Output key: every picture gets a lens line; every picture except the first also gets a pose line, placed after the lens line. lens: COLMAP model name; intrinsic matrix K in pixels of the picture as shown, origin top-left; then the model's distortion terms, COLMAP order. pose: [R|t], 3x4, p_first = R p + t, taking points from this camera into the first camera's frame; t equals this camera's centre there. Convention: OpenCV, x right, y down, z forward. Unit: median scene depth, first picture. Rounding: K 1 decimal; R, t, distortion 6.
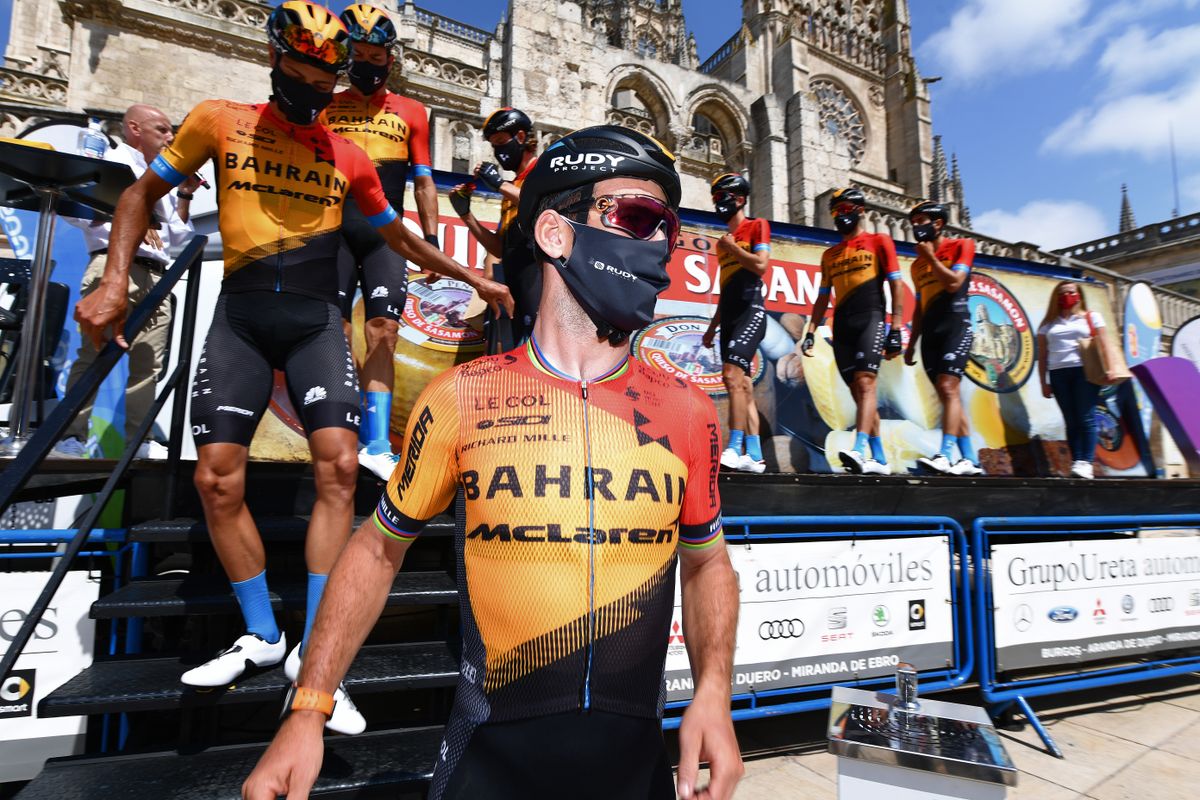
lens RADIAL K [[669.9, 0, 600.0], [0, 669.9, 400.0], [0, 0, 1]] dist [-0.000245, -0.000107]
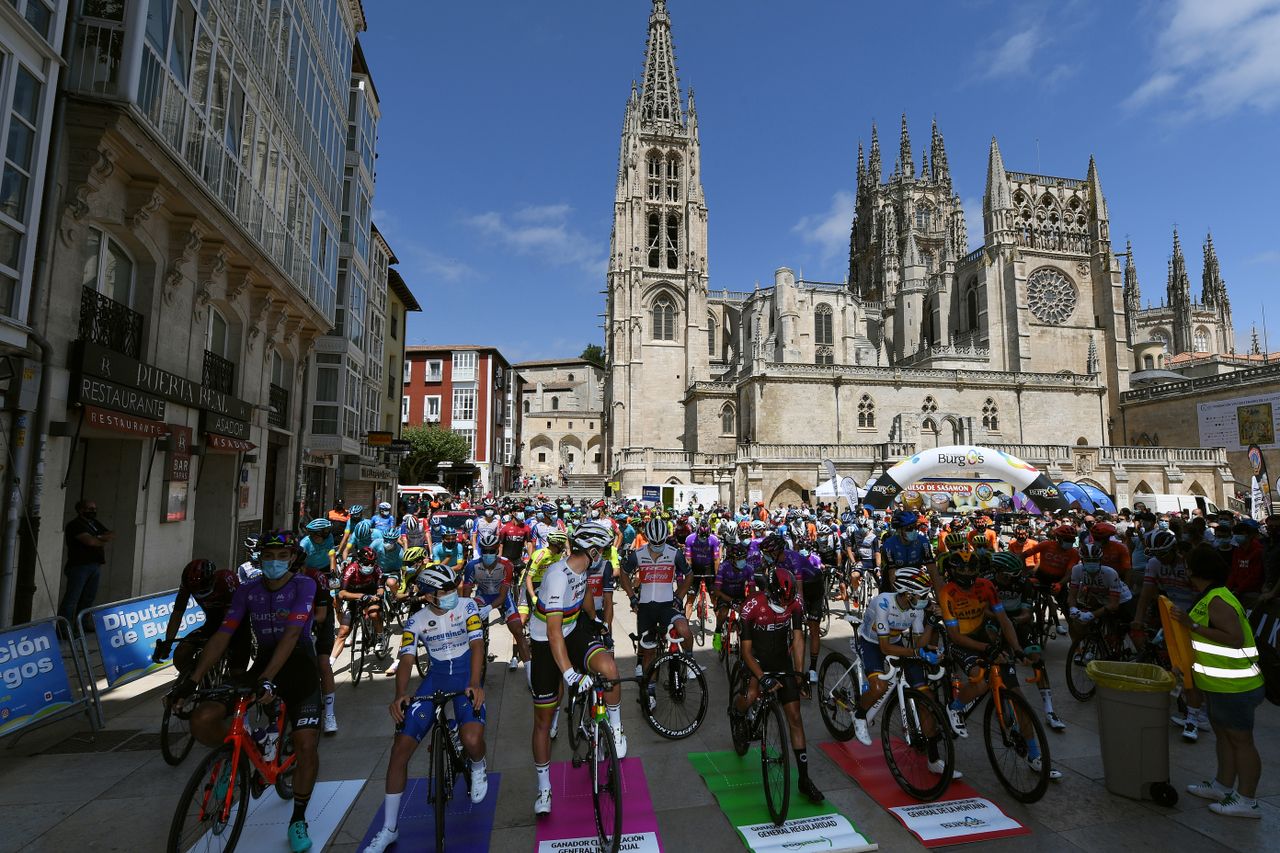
lens RADIAL K [[711.5, 0, 640.0], [0, 711.5, 426.5], [0, 0, 1]] dist [-0.002044, -0.000319]
pose [[0.950076, -0.028950, -0.310672, -0.066771], [0.028379, 0.999577, -0.006359, -0.107951], [0.310725, -0.002775, 0.950496, -0.916737]]
